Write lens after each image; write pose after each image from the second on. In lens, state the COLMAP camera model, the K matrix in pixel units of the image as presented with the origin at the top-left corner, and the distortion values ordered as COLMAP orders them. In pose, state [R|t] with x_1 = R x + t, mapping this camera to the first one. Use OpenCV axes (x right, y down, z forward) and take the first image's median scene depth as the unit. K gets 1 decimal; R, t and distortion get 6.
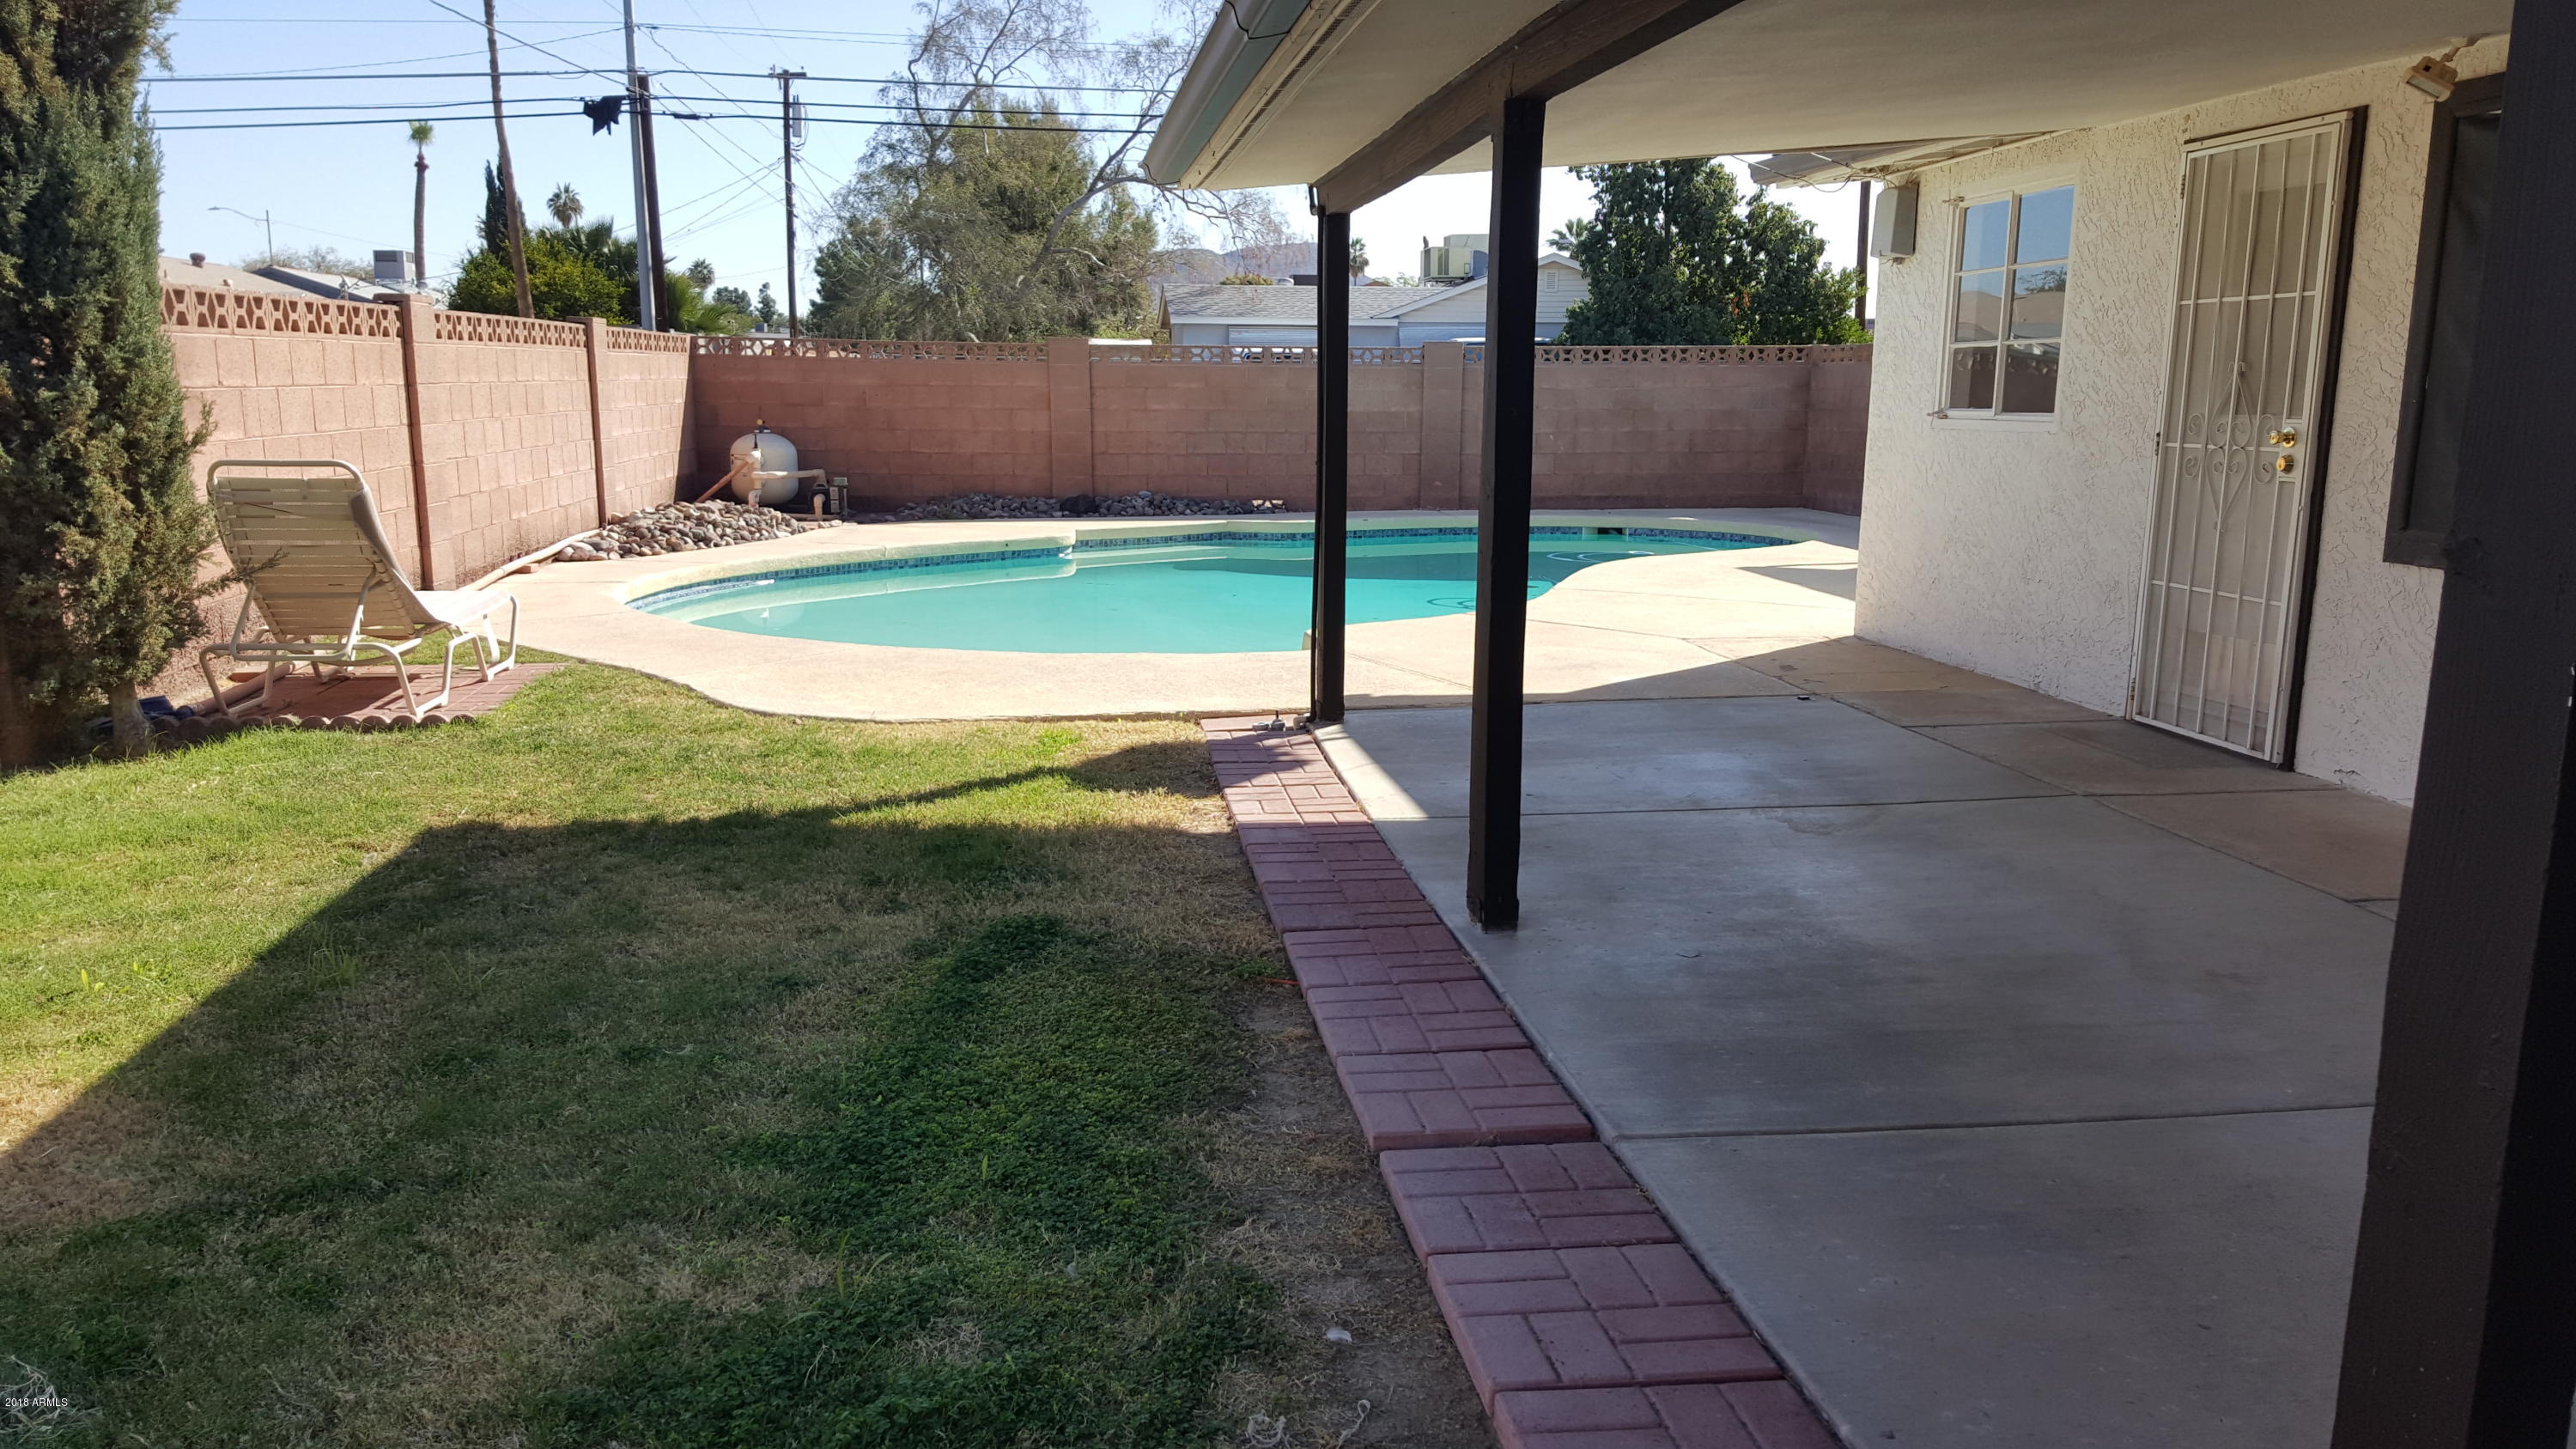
lens RADIAL K [[1933.5, 0, 1299.0], [0, 1933.5, 750.8], [0, 0, 1]] dist [0.057142, -0.073796]
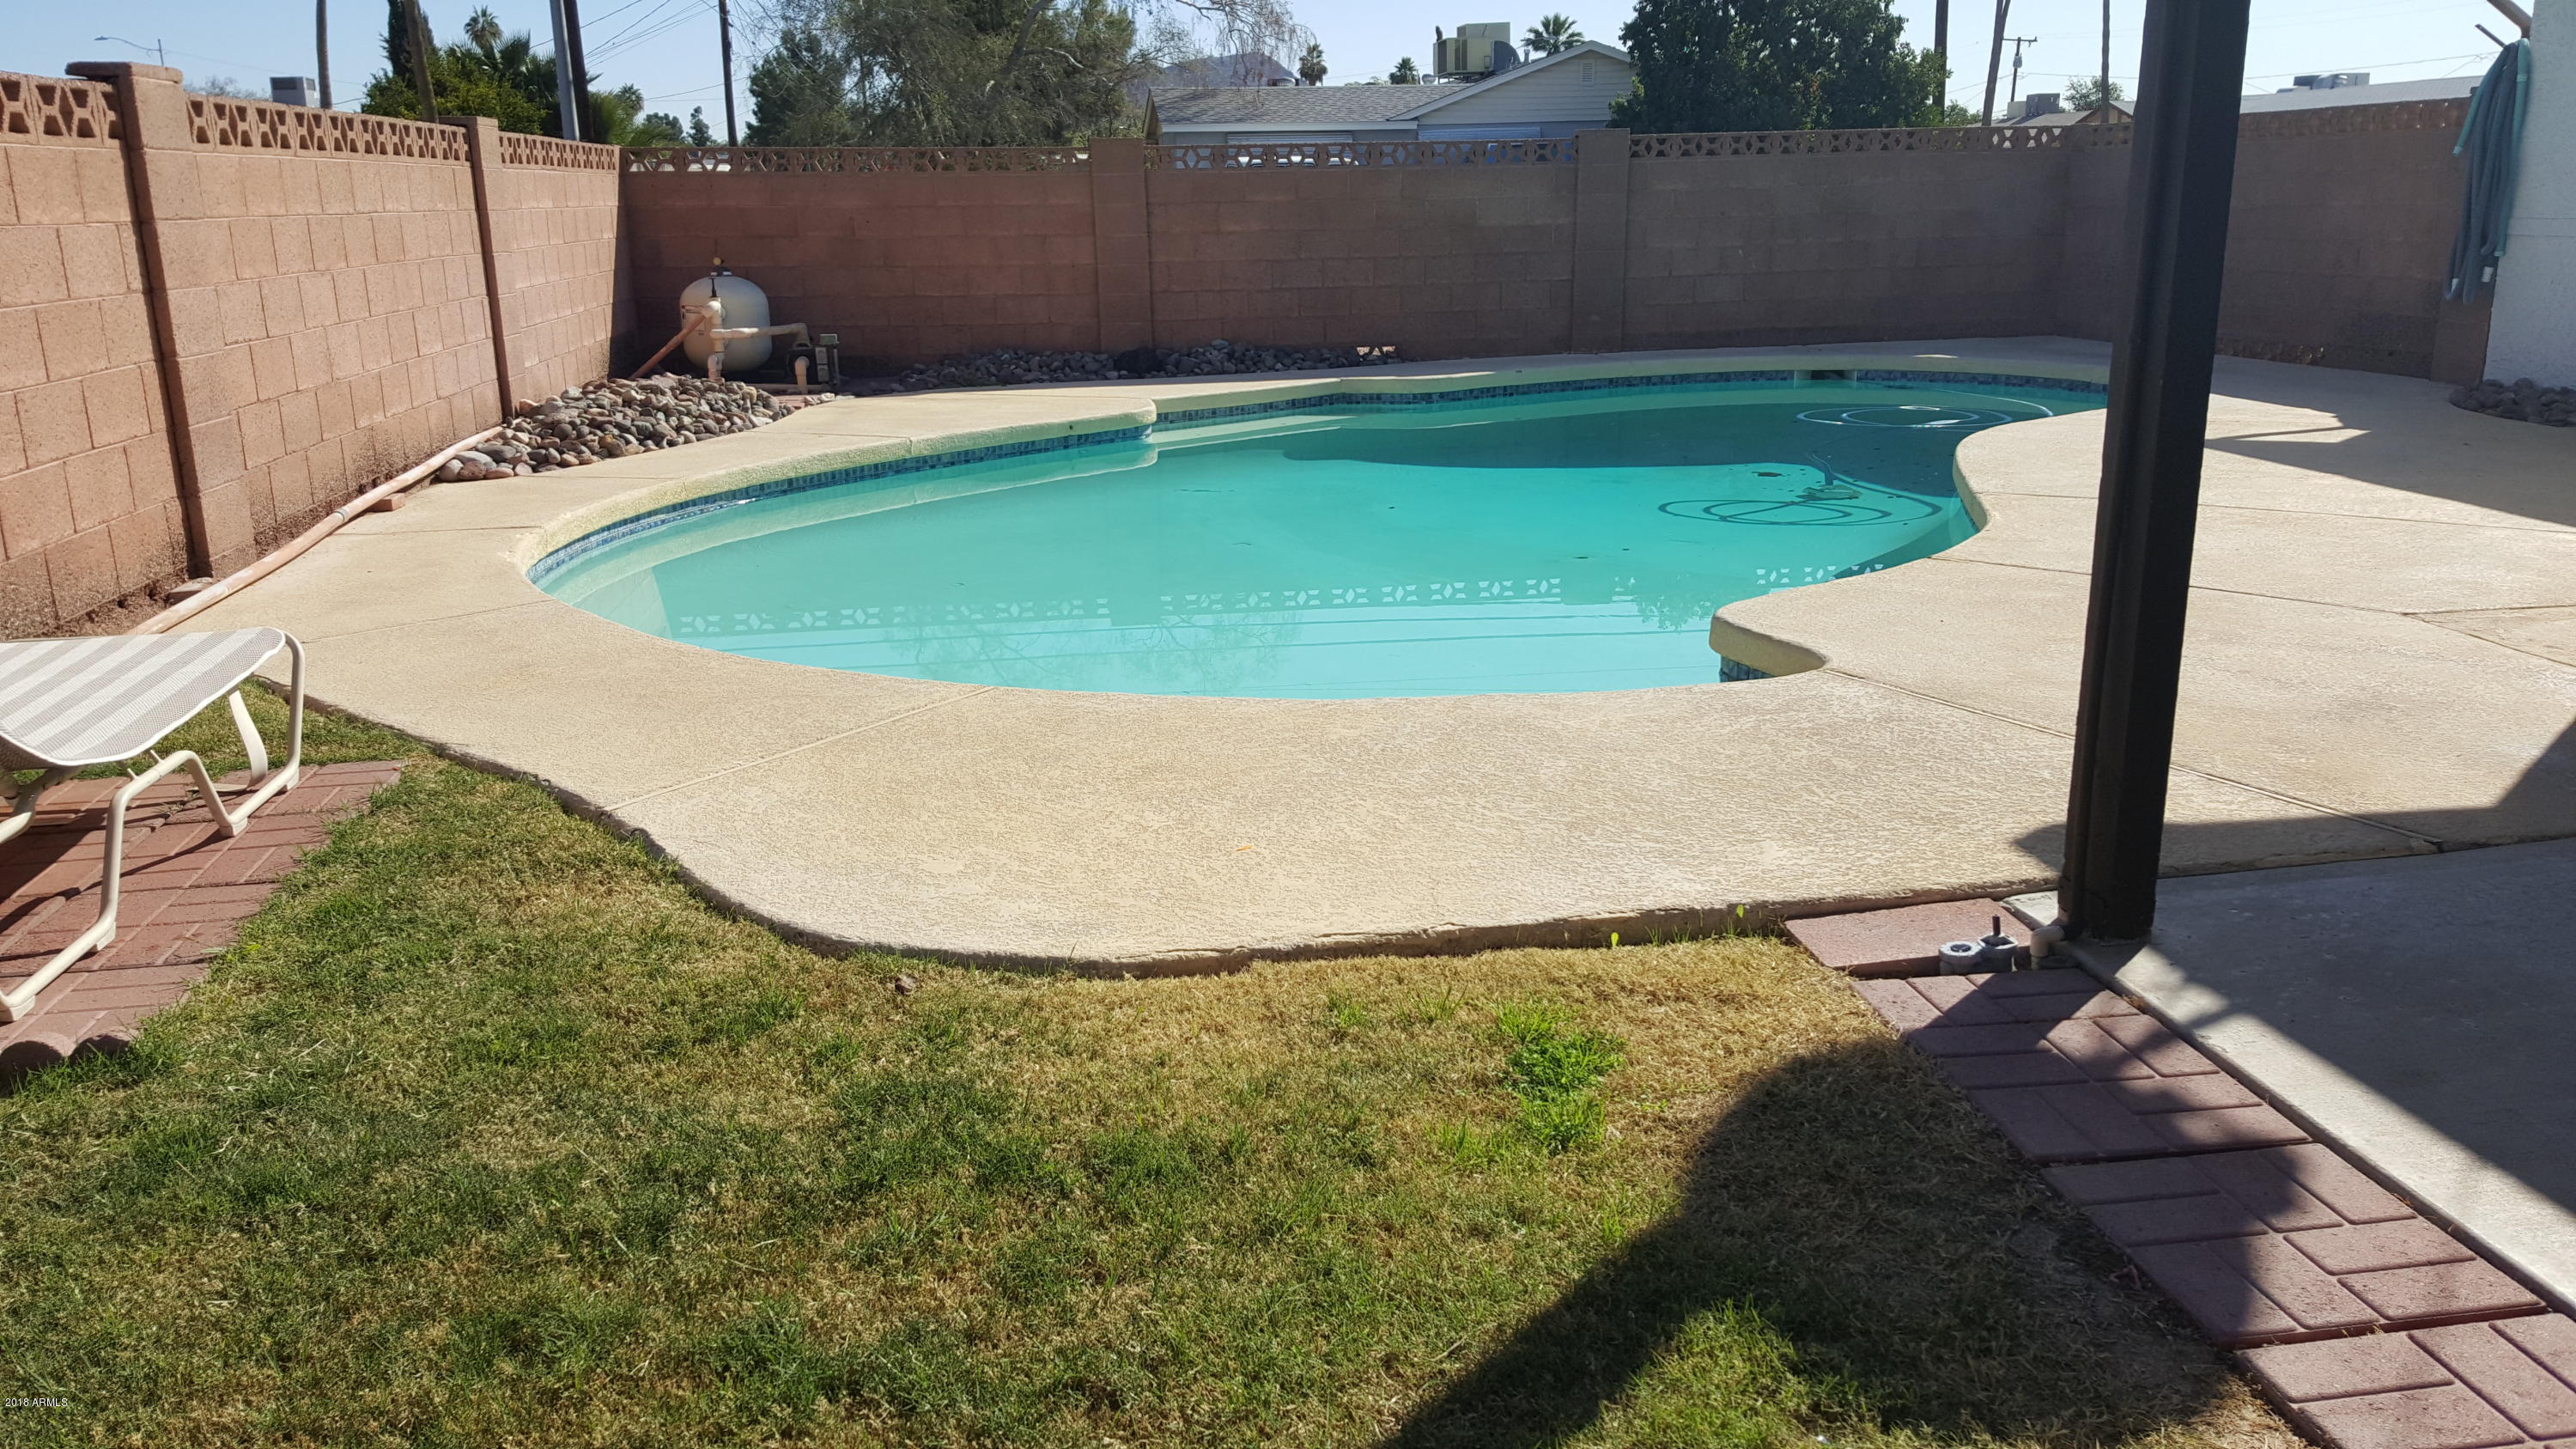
lens RADIAL K [[1933.5, 0, 1272.2], [0, 1933.5, 711.9], [0, 0, 1]] dist [0.057142, -0.073796]
pose [[0.999605, -0.027162, 0.007189, -0.071670], [0.026591, 0.997174, 0.070269, -0.041805], [-0.009077, -0.070051, 0.997502, 0.230065]]
